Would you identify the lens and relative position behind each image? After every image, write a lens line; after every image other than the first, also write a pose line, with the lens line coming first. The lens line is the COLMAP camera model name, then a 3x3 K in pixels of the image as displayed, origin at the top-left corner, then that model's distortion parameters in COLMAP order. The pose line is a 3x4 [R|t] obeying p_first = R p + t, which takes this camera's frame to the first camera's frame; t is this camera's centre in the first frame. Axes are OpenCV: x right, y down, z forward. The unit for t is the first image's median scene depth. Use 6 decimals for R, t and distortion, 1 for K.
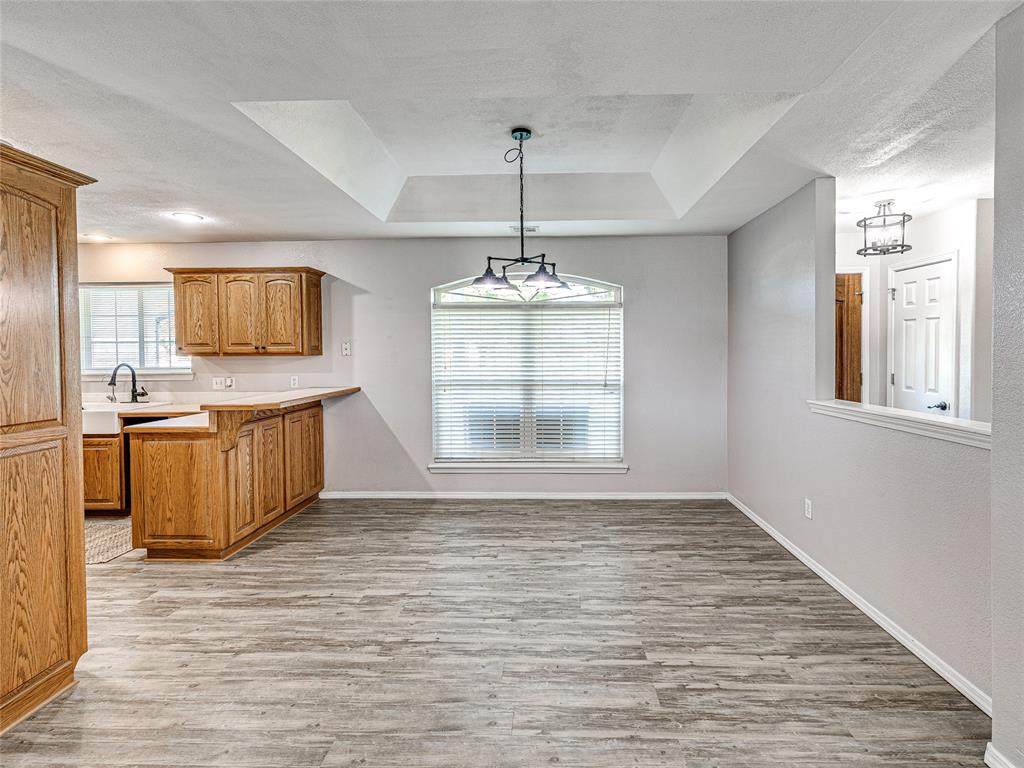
lens RADIAL K [[493.2, 0, 541.0], [0, 493.2, 364.2], [0, 0, 1]] dist [-0.001847, 0.000979]
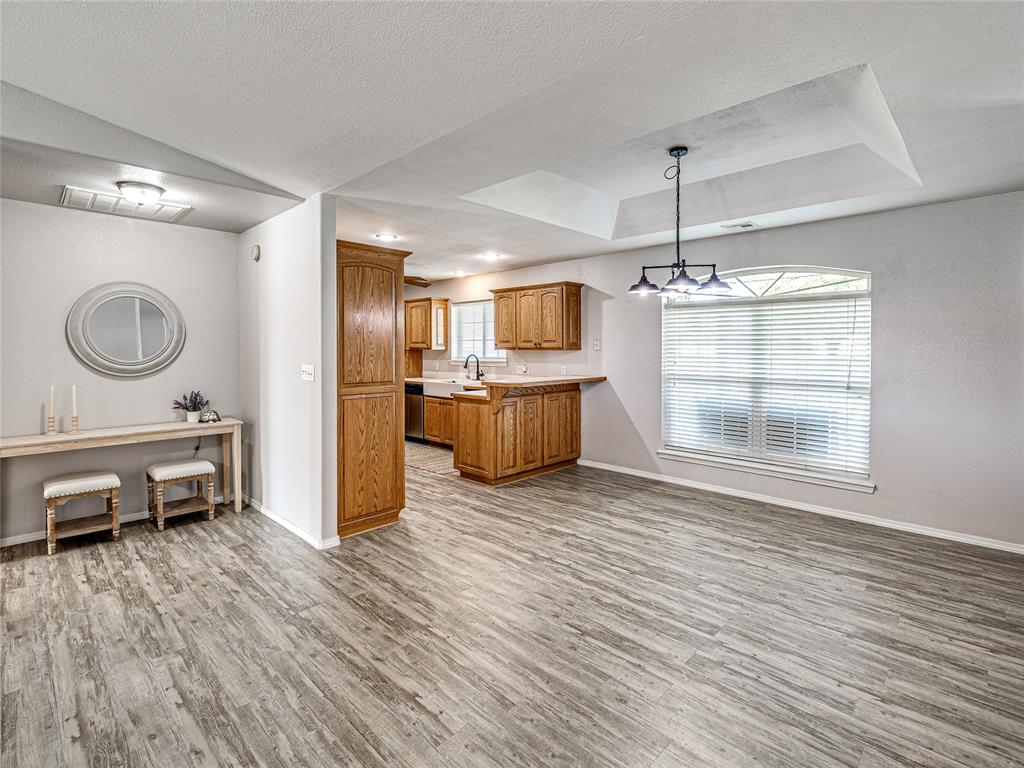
lens RADIAL K [[498.6, 0, 512.1], [0, 498.6, 359.9], [0, 0, 1]] dist [-0.000529, 0.000225]
pose [[0.730594, 0.023059, -0.682423, 0.408294], [-0.023737, 0.999683, 0.008367, 0.000724], [0.682399, 0.010086, 0.730910, -0.062547]]
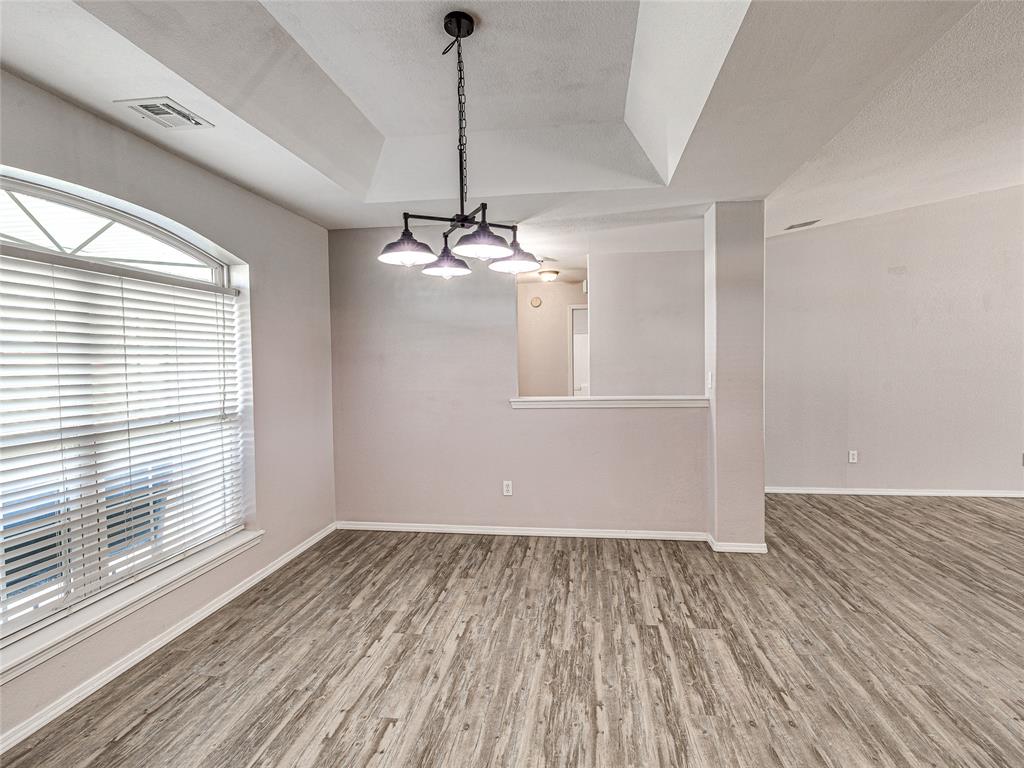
lens RADIAL K [[497.0, 0, 512.0], [0, 497.0, 384.0], [0, 0, 1]] dist [-0.000487, -0.000347]
pose [[0.118171, -0.047237, 0.991869, -0.620444], [0.039989, 0.998284, 0.042778, -0.015696], [-0.992188, 0.034609, 0.119857, 0.774359]]
